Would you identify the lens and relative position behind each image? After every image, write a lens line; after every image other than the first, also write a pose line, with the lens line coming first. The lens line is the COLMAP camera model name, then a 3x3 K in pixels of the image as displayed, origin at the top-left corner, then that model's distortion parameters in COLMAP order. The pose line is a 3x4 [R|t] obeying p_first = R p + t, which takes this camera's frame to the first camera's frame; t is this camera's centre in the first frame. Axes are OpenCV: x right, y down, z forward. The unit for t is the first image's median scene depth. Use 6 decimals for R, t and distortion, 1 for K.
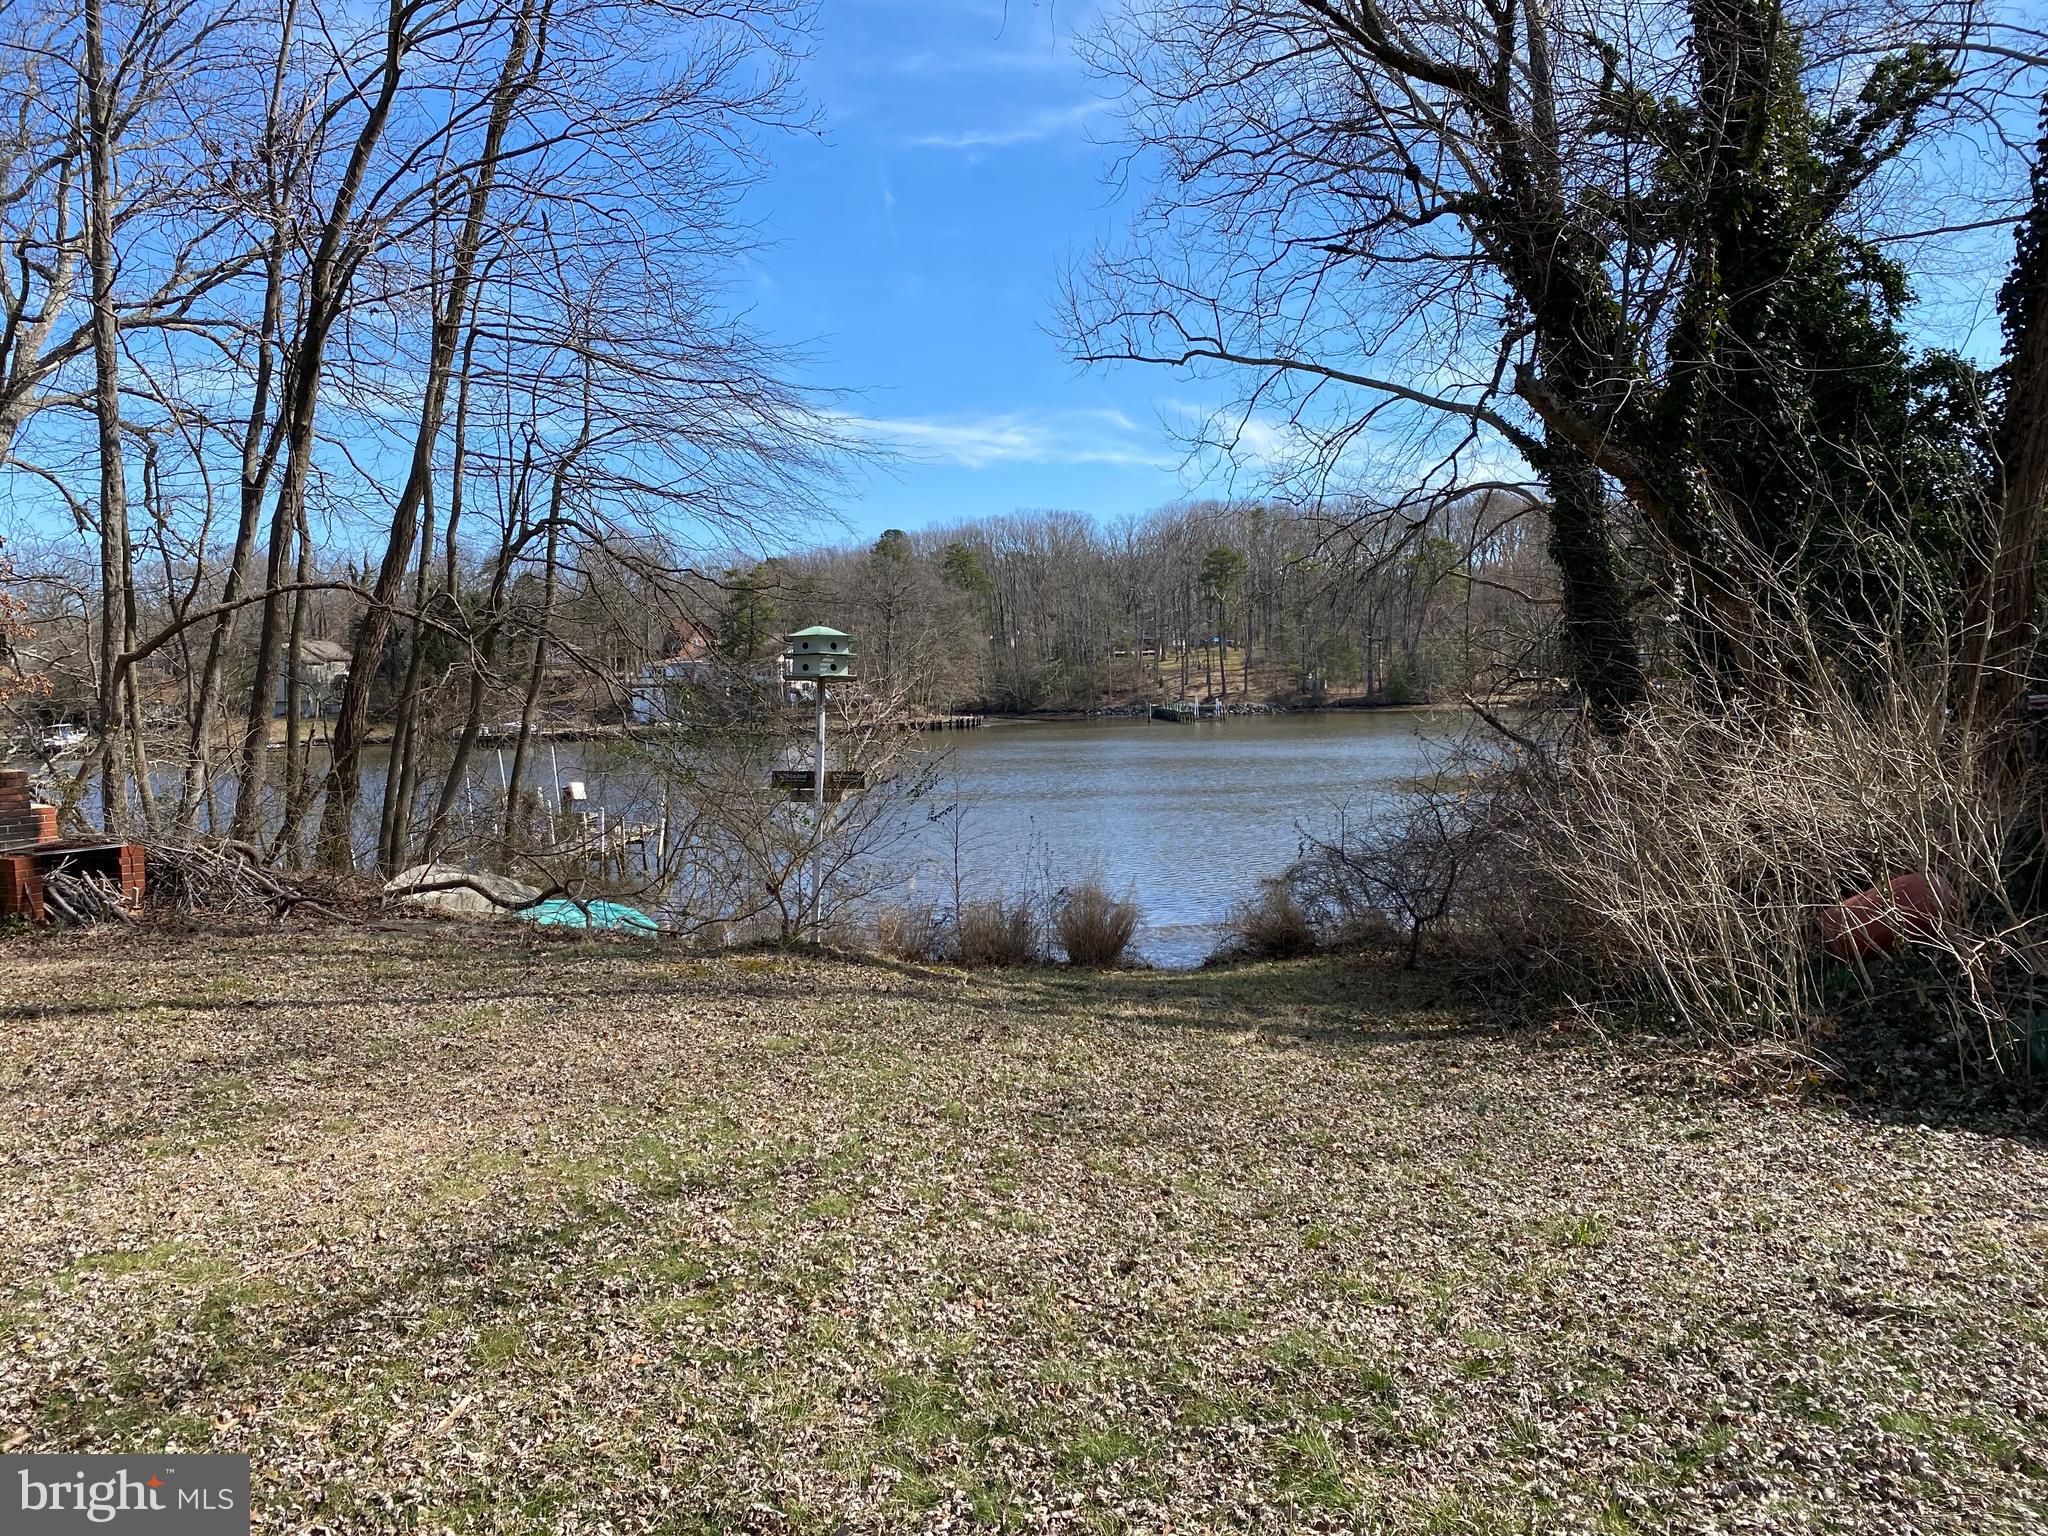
lens RADIAL K [[1572.8, 0, 1030.7], [0, 1572.8, 757.1], [0, 0, 1]] dist [0.077562, -0.092607]
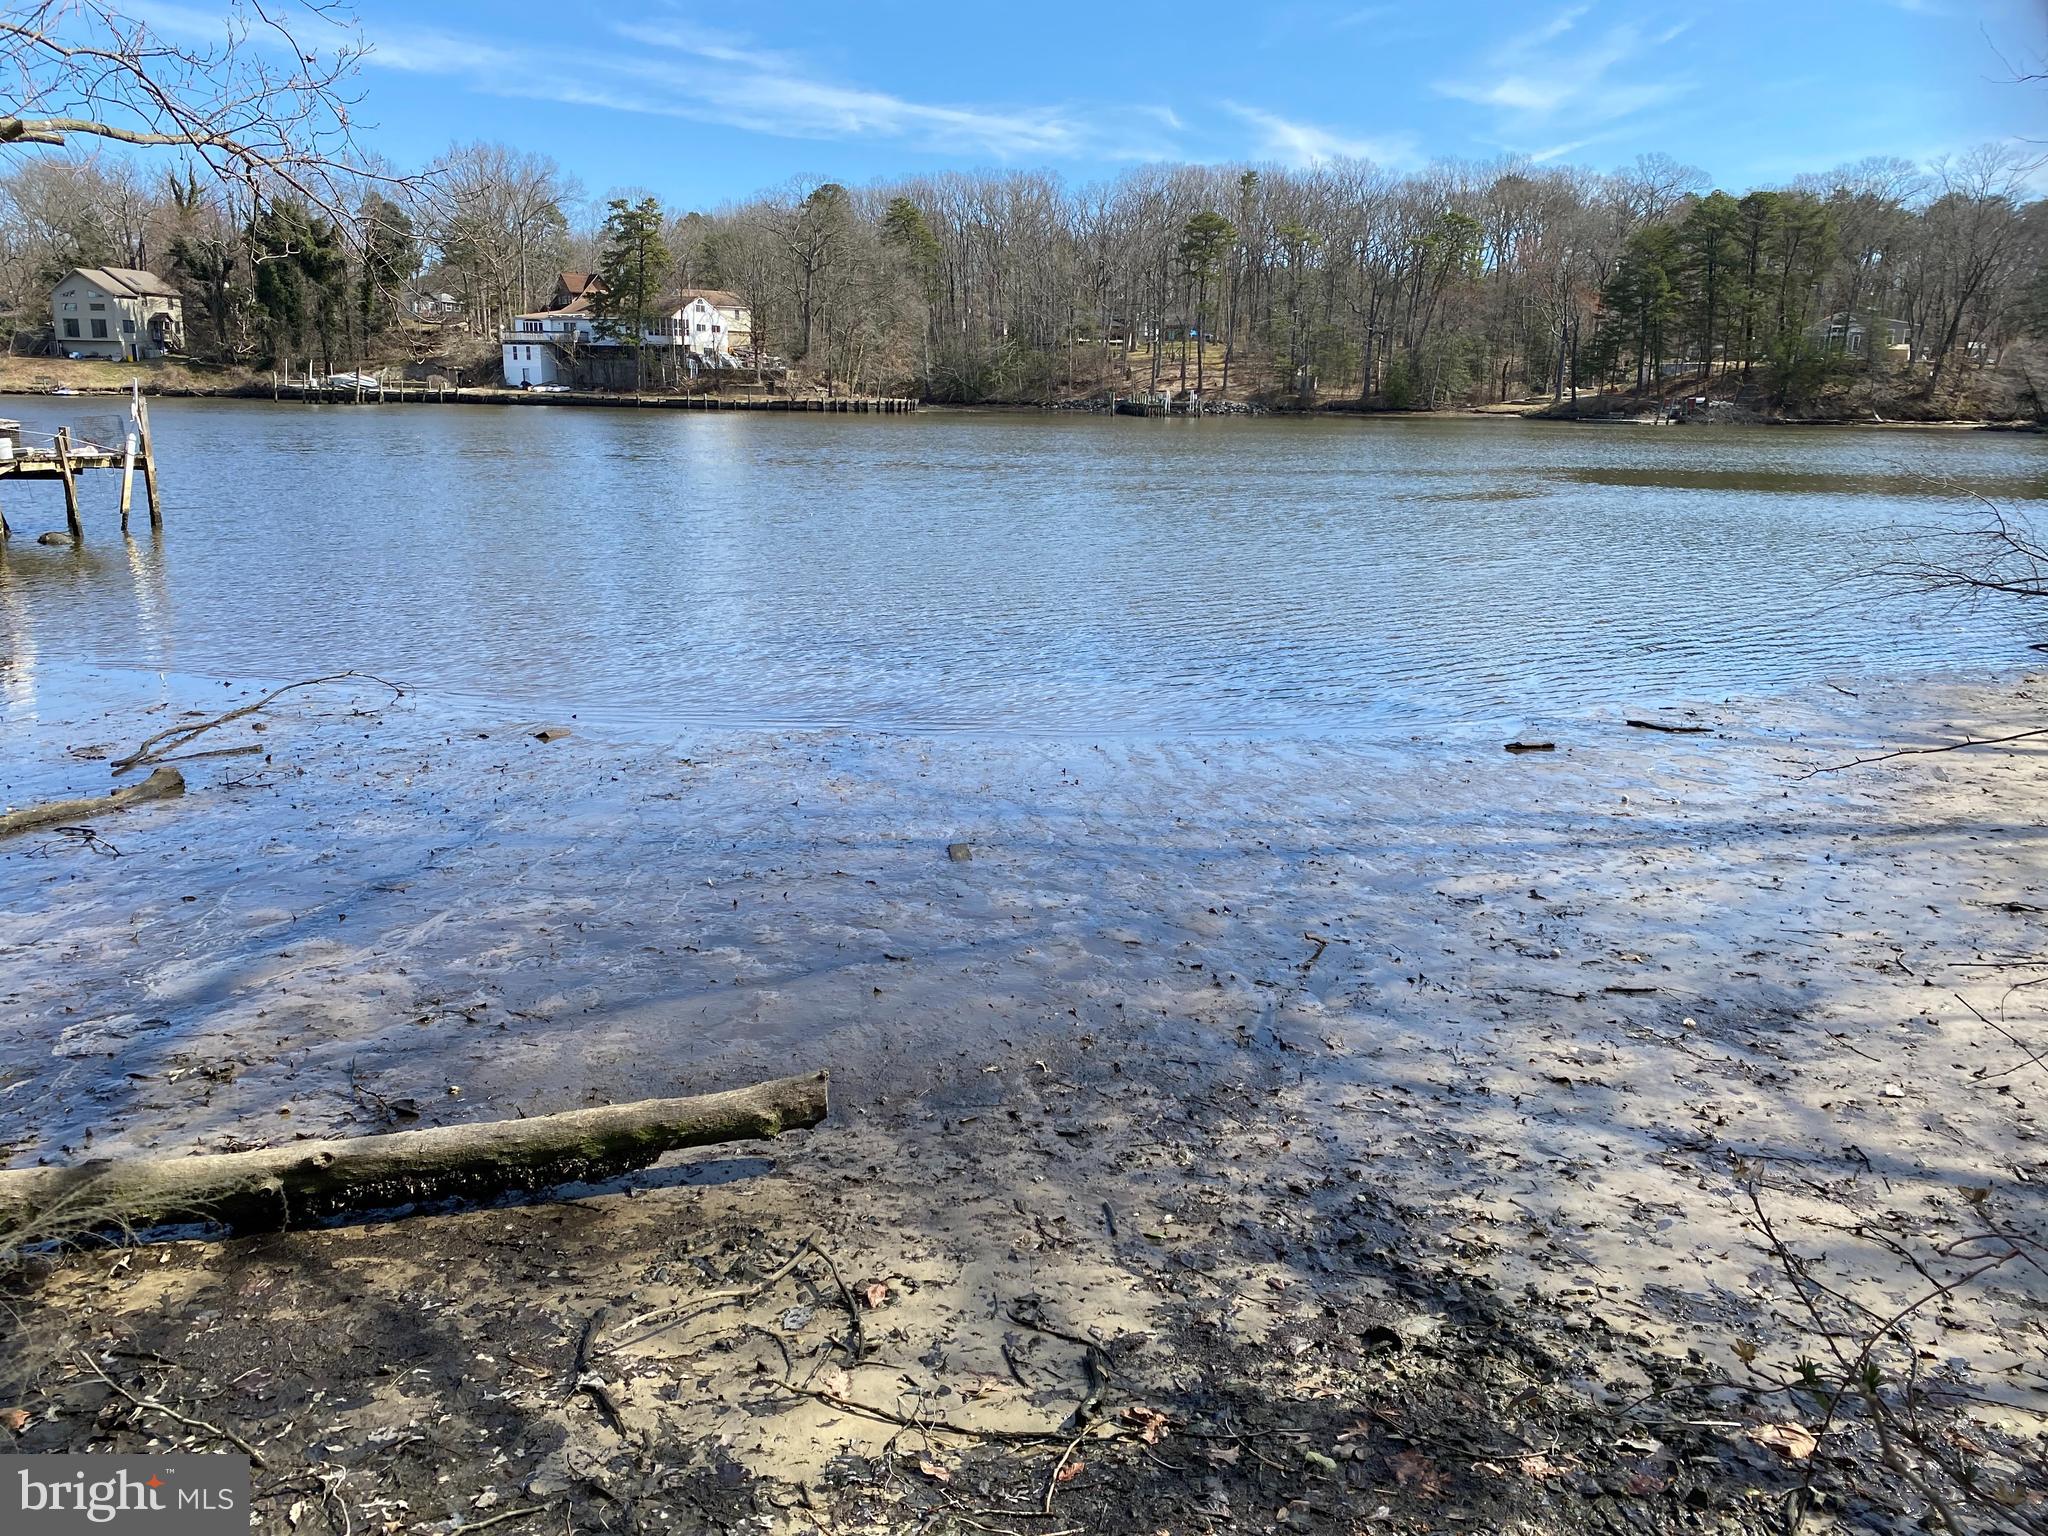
lens RADIAL K [[1572.8, 0, 1030.7], [0, 1572.8, 757.1], [0, 0, 1]] dist [0.077562, -0.092607]
pose [[0.998738, 0.039178, 0.031409, 0.010208], [-0.044166, 0.982989, 0.178277, 0.008486], [-0.023890, -0.179439, 0.983479, 0.109672]]
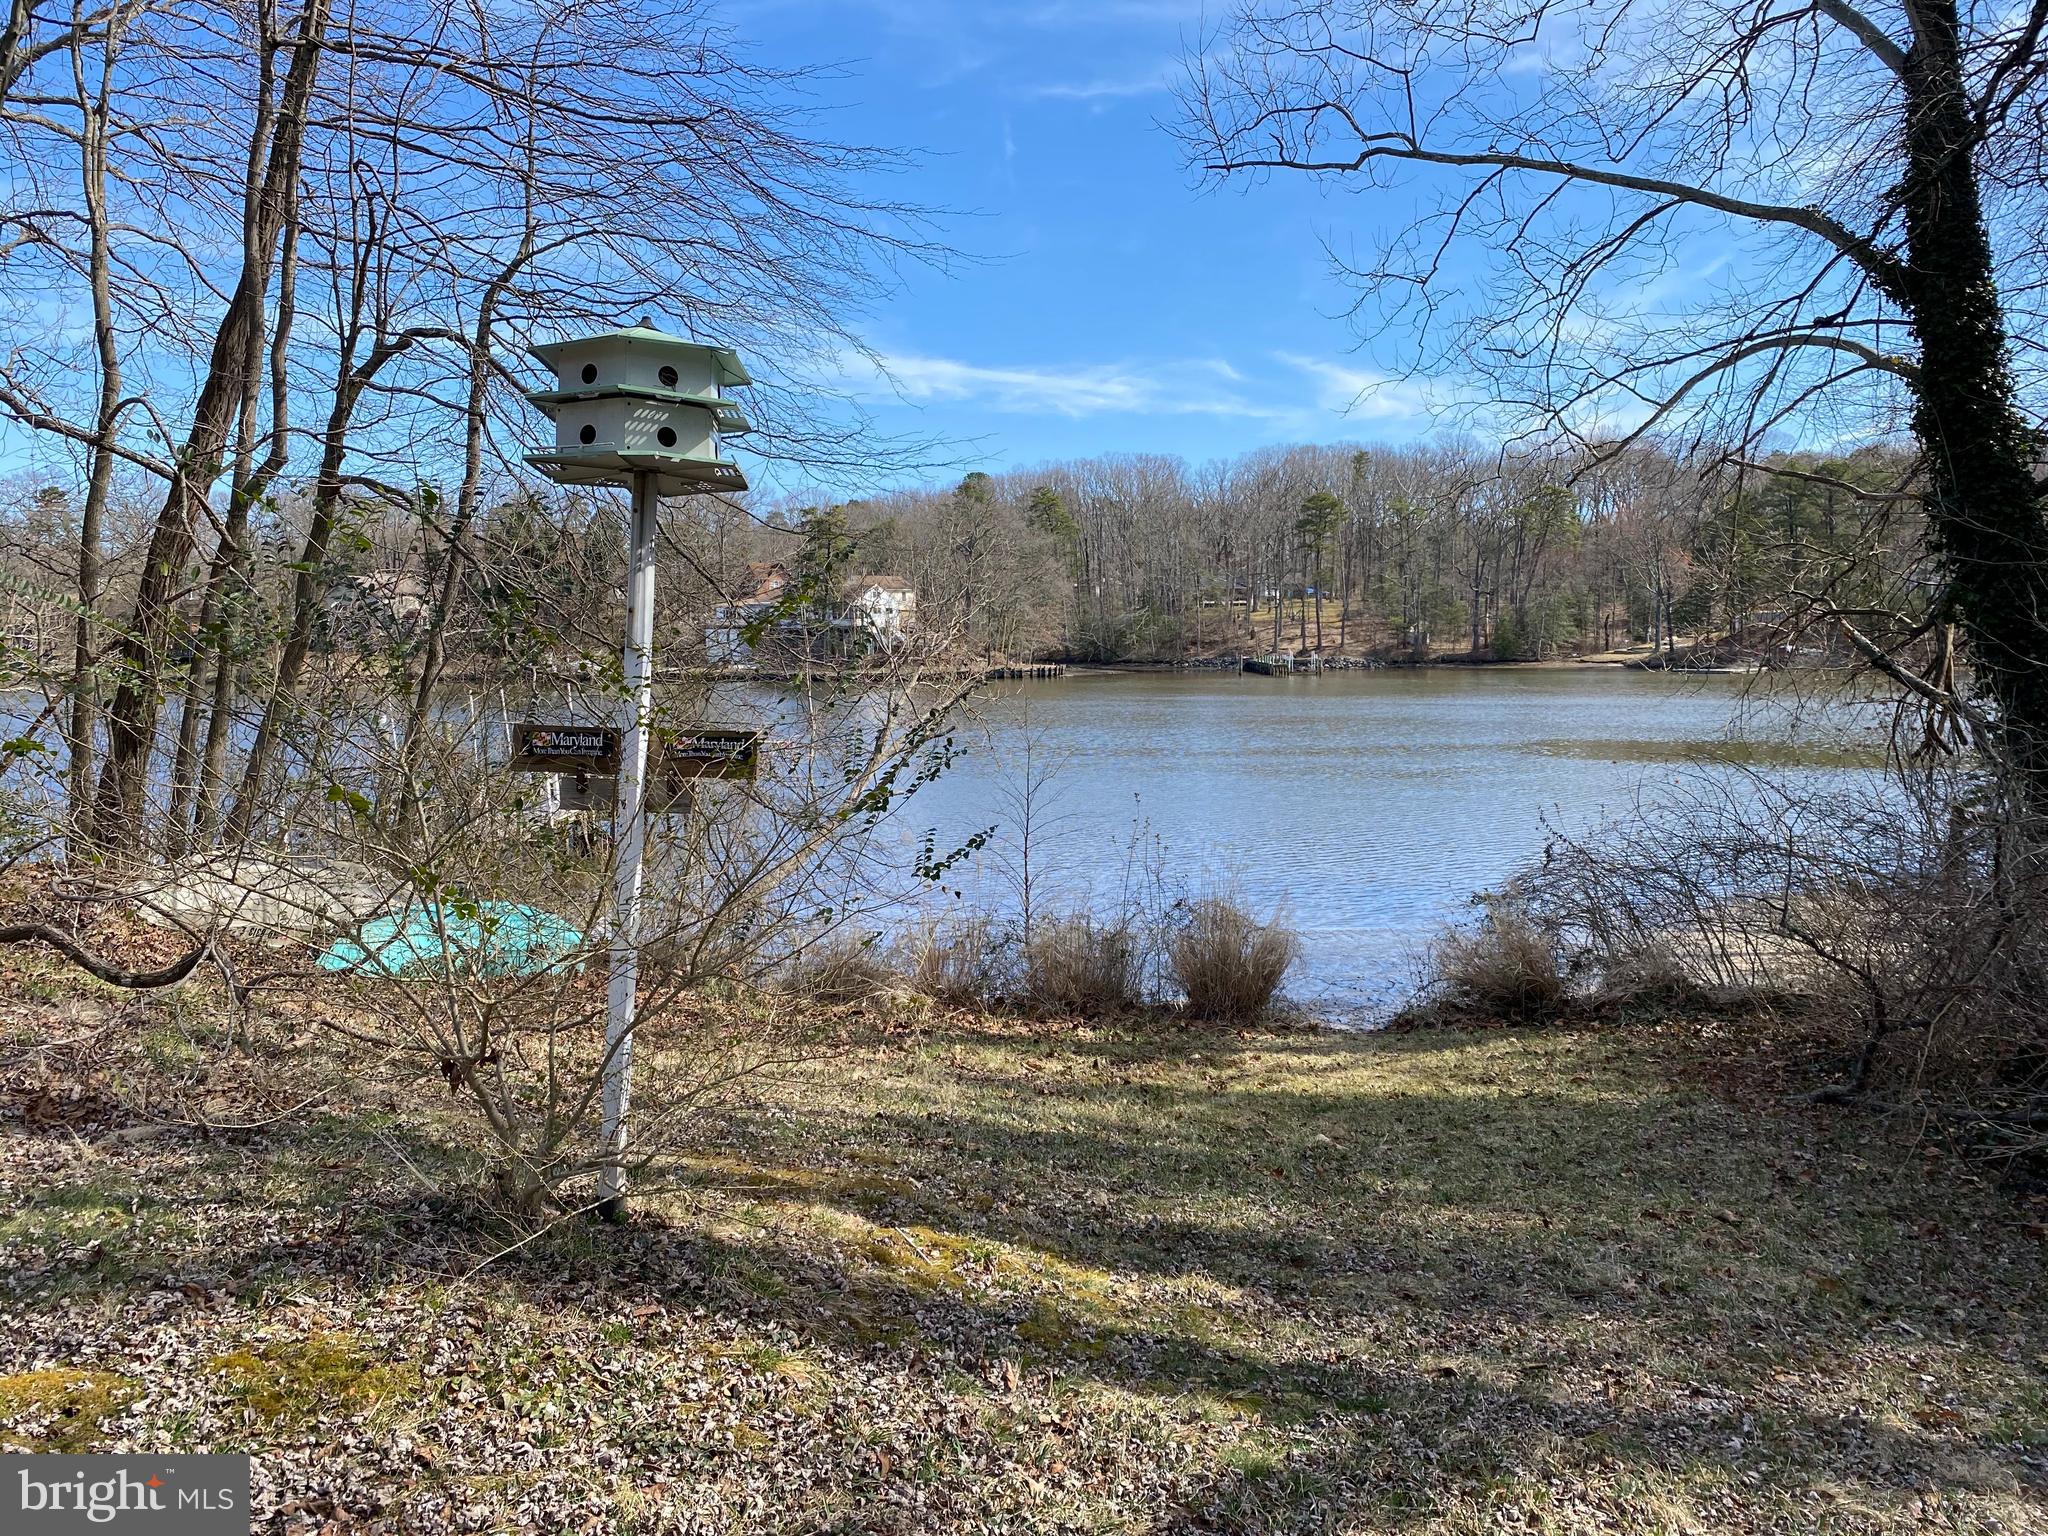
lens RADIAL K [[1566.2, 0, 984.8], [0, 1566.2, 768.7], [0, 0, 1]] dist [0.077908, -0.408323]
pose [[0.996501, 0.025028, -0.079748, -0.001325], [-0.021905, 0.998968, 0.039799, 0.000122], [0.080662, -0.037913, 0.996020, 0.036231]]
